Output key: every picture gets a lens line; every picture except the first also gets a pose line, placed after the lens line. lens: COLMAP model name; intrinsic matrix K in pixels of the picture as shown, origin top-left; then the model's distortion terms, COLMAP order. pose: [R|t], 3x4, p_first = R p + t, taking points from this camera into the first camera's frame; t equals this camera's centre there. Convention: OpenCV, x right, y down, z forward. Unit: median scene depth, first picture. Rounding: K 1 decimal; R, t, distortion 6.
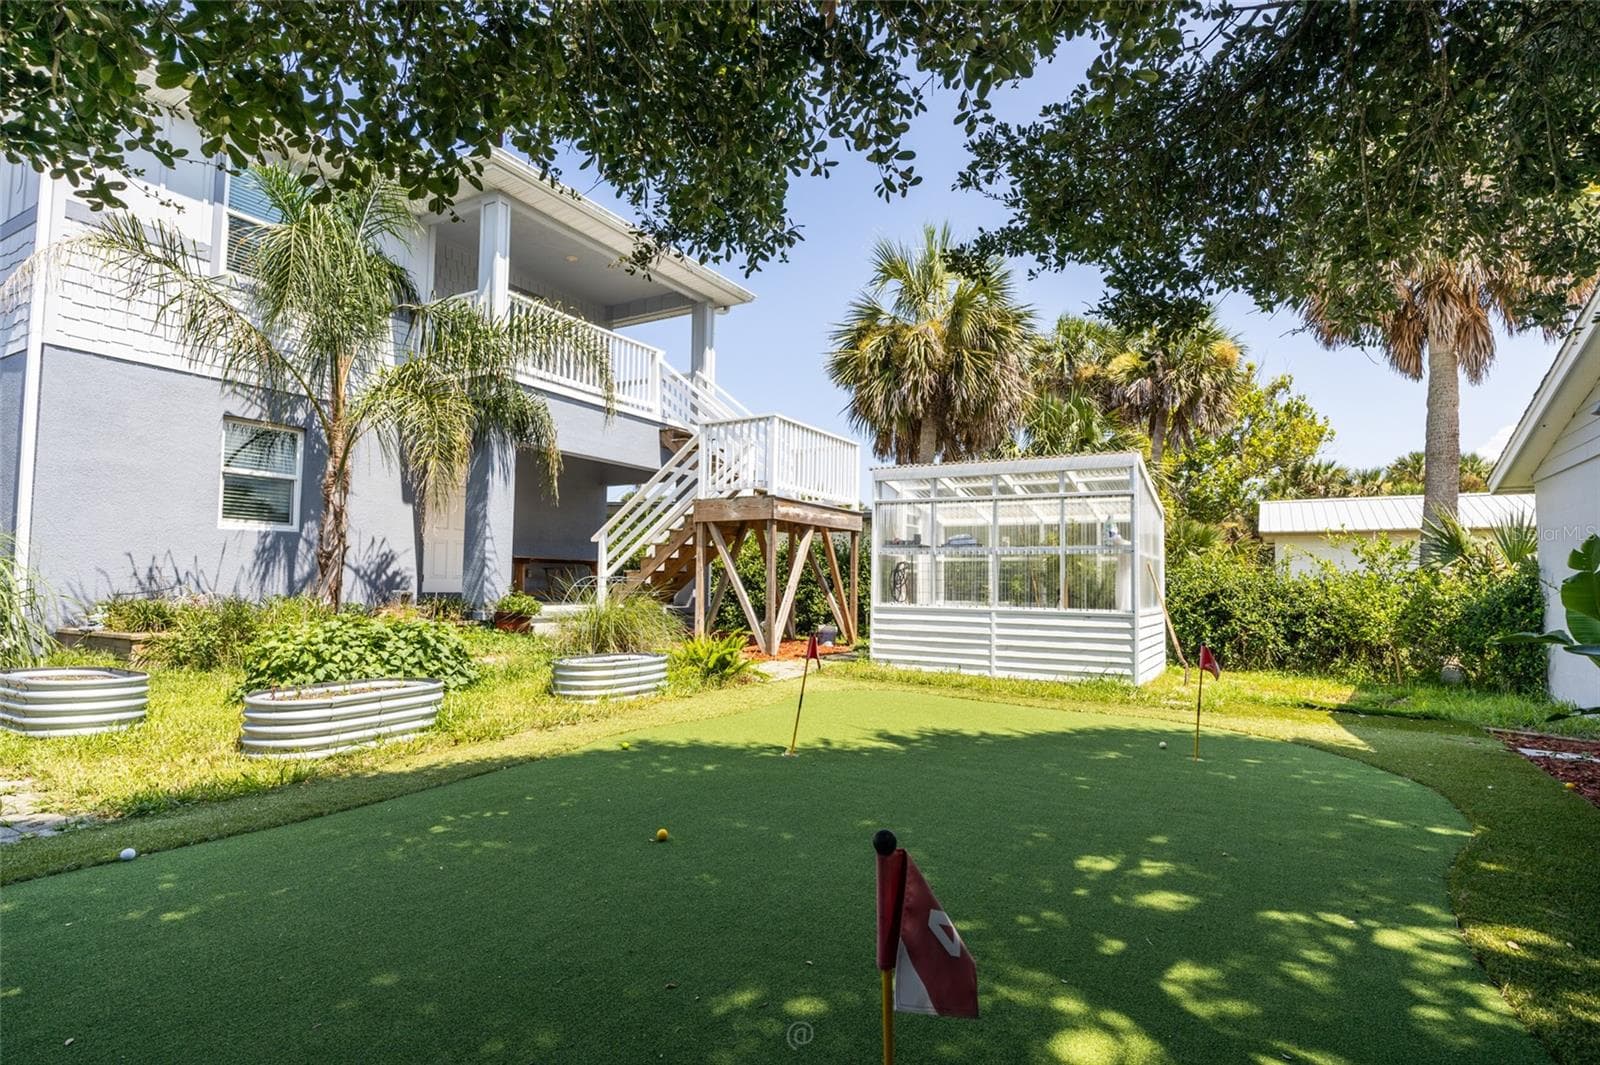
lens RADIAL K [[819.7, 0, 796.6], [0, 819.7, 533.9], [0, 0, 1]] dist [0.002976, 0.000079]
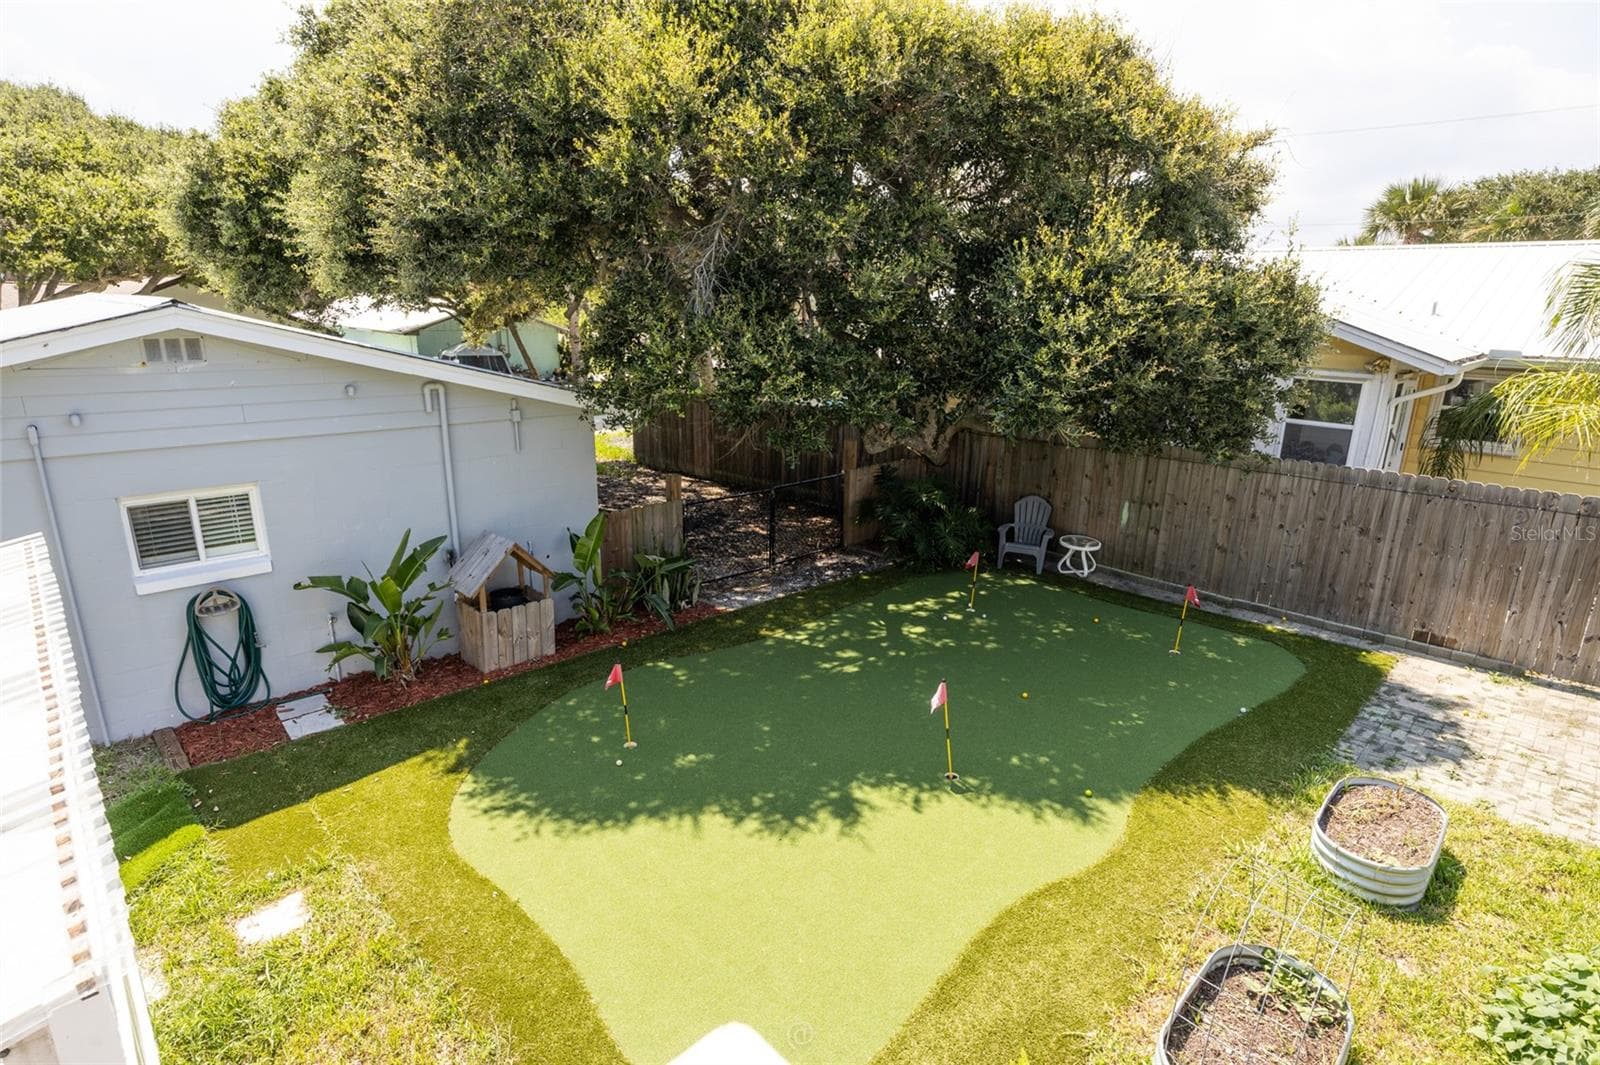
lens RADIAL K [[819.7, 0, 796.6], [0, 819.7, 533.9], [0, 0, 1]] dist [0.002976, 0.000079]
pose [[-0.959870, -0.107110, 0.259186, -0.030965], [-0.049970, 0.974725, 0.217748, -0.183179], [-0.275958, 0.196058, -0.940961, 1.091341]]
